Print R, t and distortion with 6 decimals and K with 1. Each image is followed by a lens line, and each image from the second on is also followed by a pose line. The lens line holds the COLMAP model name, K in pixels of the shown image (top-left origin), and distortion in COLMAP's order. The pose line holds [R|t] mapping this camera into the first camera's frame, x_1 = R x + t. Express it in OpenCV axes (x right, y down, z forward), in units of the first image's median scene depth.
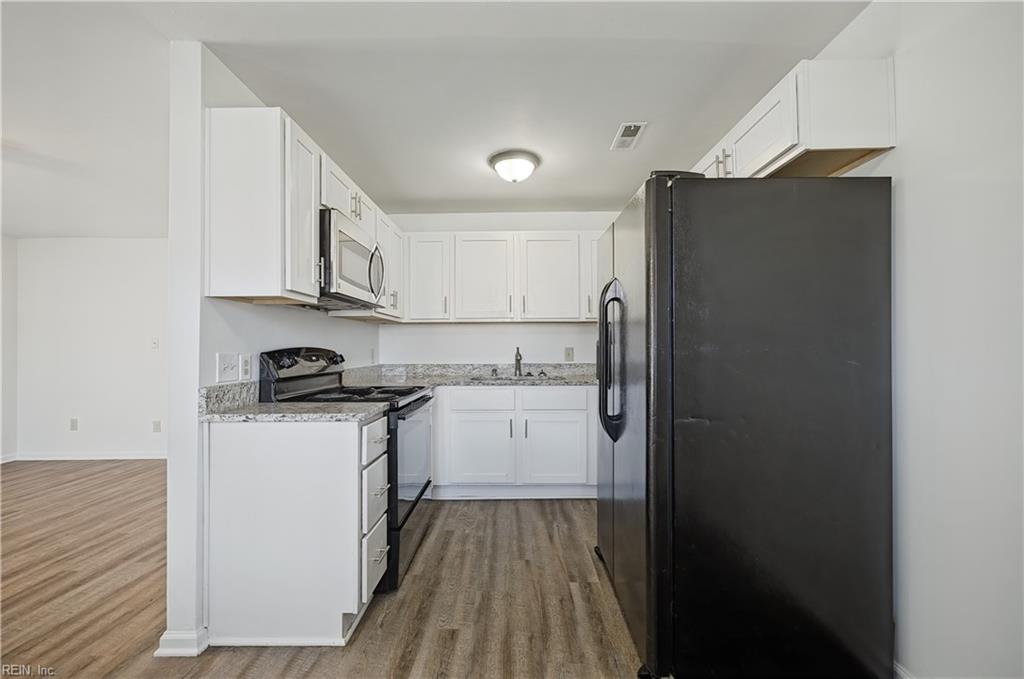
lens RADIAL K [[406.1, 0, 512.0], [0, 406.1, 339.5], [0, 0, 1]] dist [-0.007915, -0.000171]
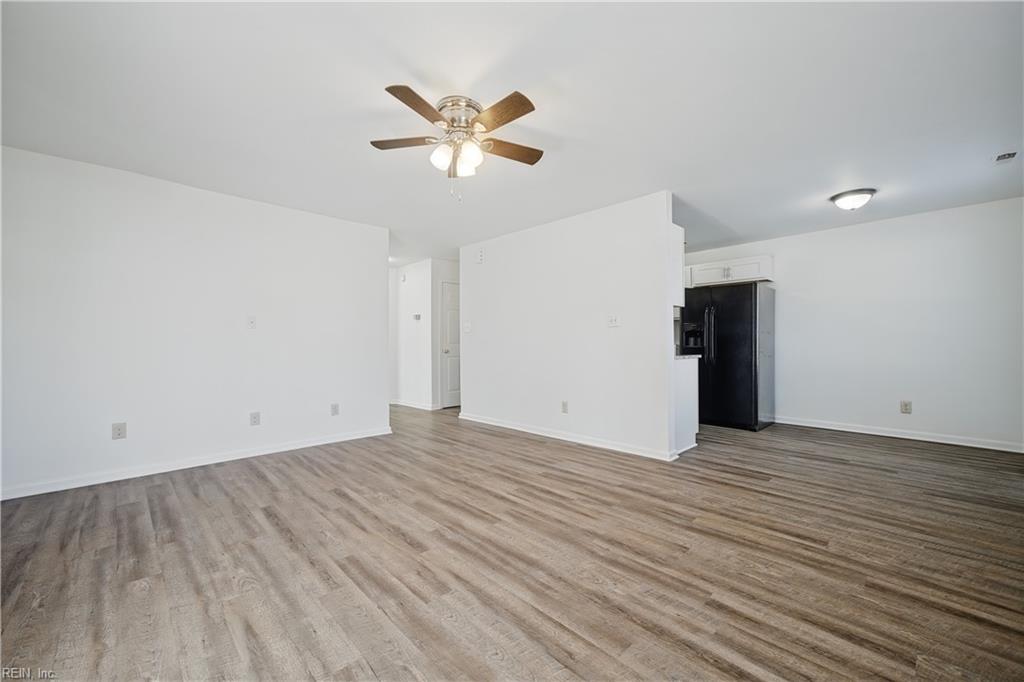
lens RADIAL K [[403.8, 0, 512.0], [0, 403.8, 344.1], [0, 0, 1]] dist [-0.001426, -0.000323]
pose [[0.708936, 0.007684, 0.705231, -1.816541], [-0.018545, 0.999798, 0.007750, 0.064431], [-0.705029, -0.018573, 0.708935, 0.003612]]
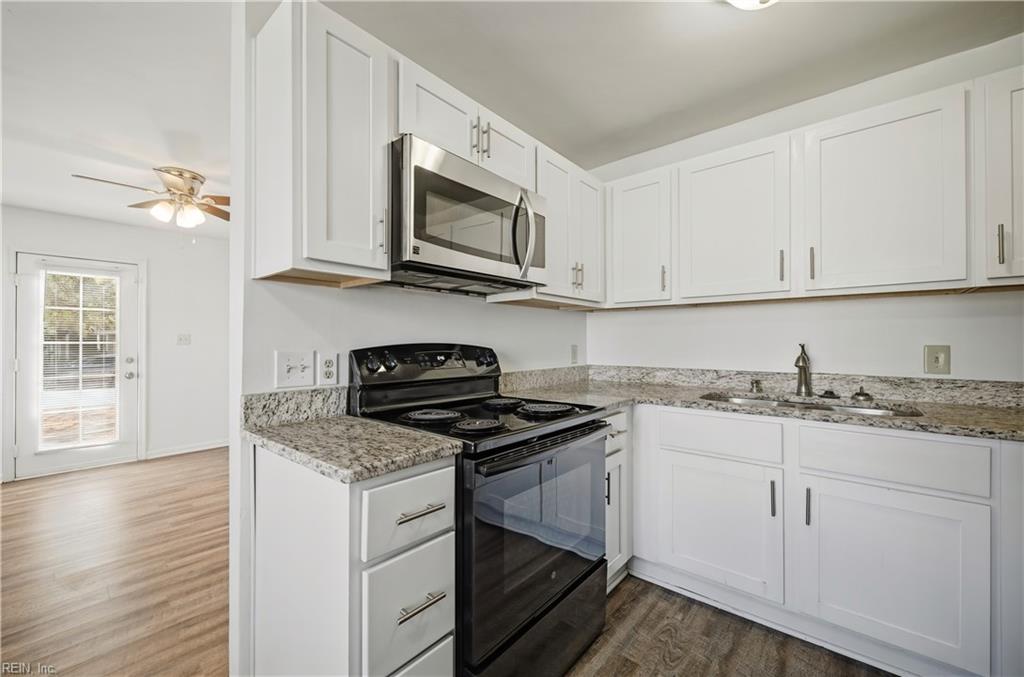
lens RADIAL K [[405.0, 0, 514.0], [0, 405.0, 338.1], [0, 0, 1]] dist [-0.001773, -0.000464]
pose [[0.769802, -0.002070, -0.638279, 0.083077], [0.009628, 0.999919, 0.008369, 0.004091], [0.638210, -0.012588, 0.769760, 0.430266]]
